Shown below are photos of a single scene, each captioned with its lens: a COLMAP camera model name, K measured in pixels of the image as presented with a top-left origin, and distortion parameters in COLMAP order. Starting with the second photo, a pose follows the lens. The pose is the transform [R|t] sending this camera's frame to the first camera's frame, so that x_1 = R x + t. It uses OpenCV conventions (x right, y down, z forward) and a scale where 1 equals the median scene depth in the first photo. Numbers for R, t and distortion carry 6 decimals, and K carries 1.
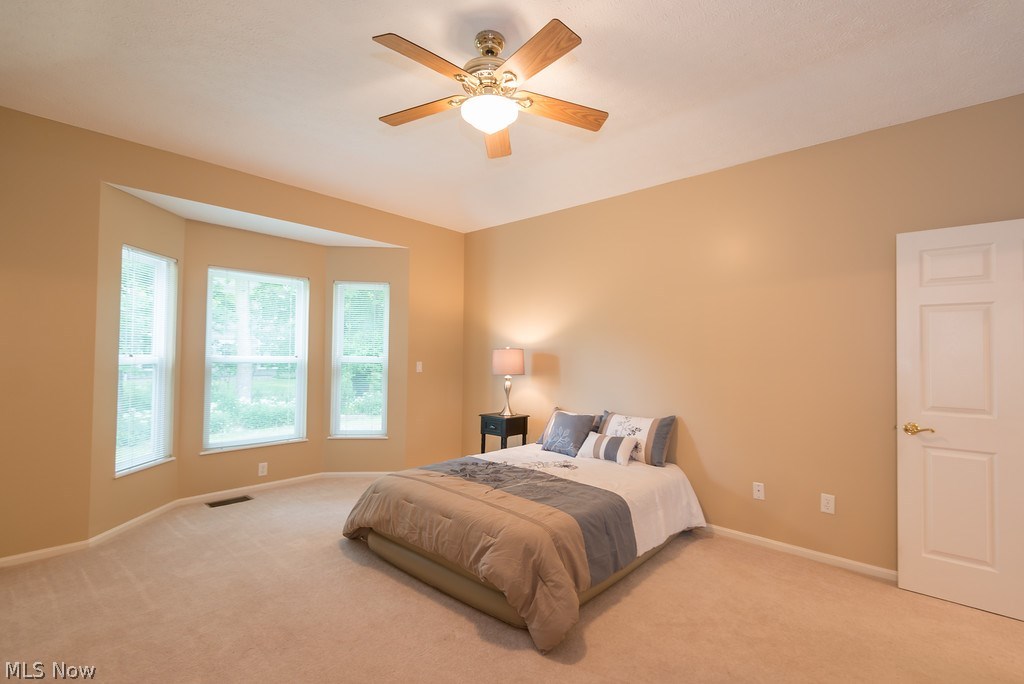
lens RADIAL K [[464.0, 0, 514.1], [0, 464.0, 346.0], [0, 0, 1]] dist [0.009194, -0.001105]
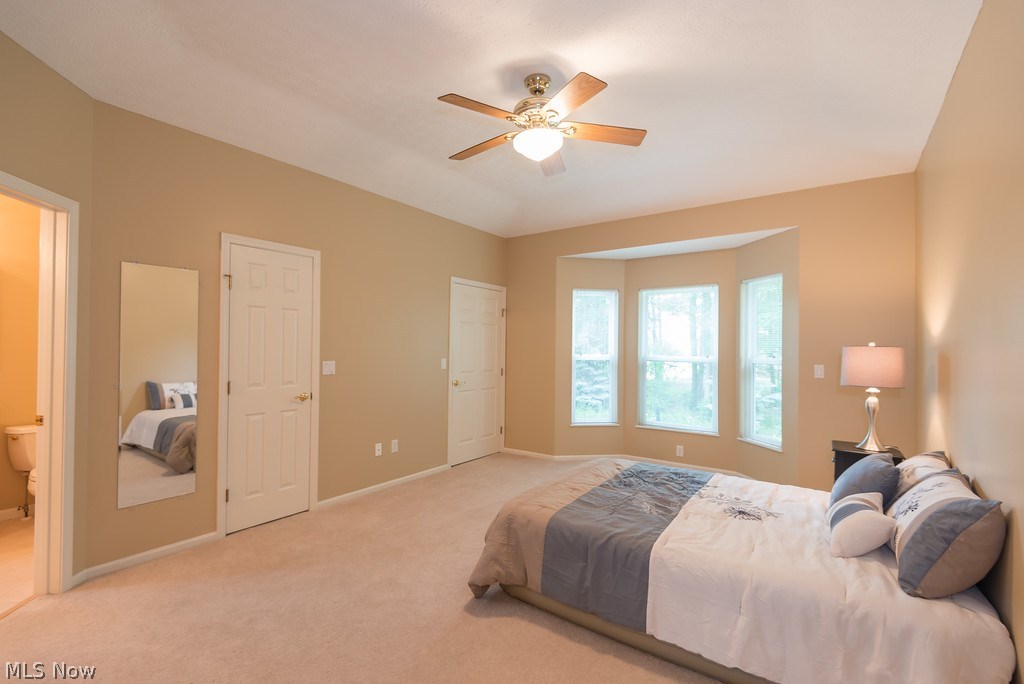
lens RADIAL K [[464.0, 0, 514.1], [0, 464.0, 346.0], [0, 0, 1]] dist [0.009194, -0.001105]
pose [[0.109896, -0.019869, -0.993744, 0.847507], [0.006528, 0.999793, -0.019268, 0.021505], [0.993922, -0.004370, 0.110003, 0.638528]]
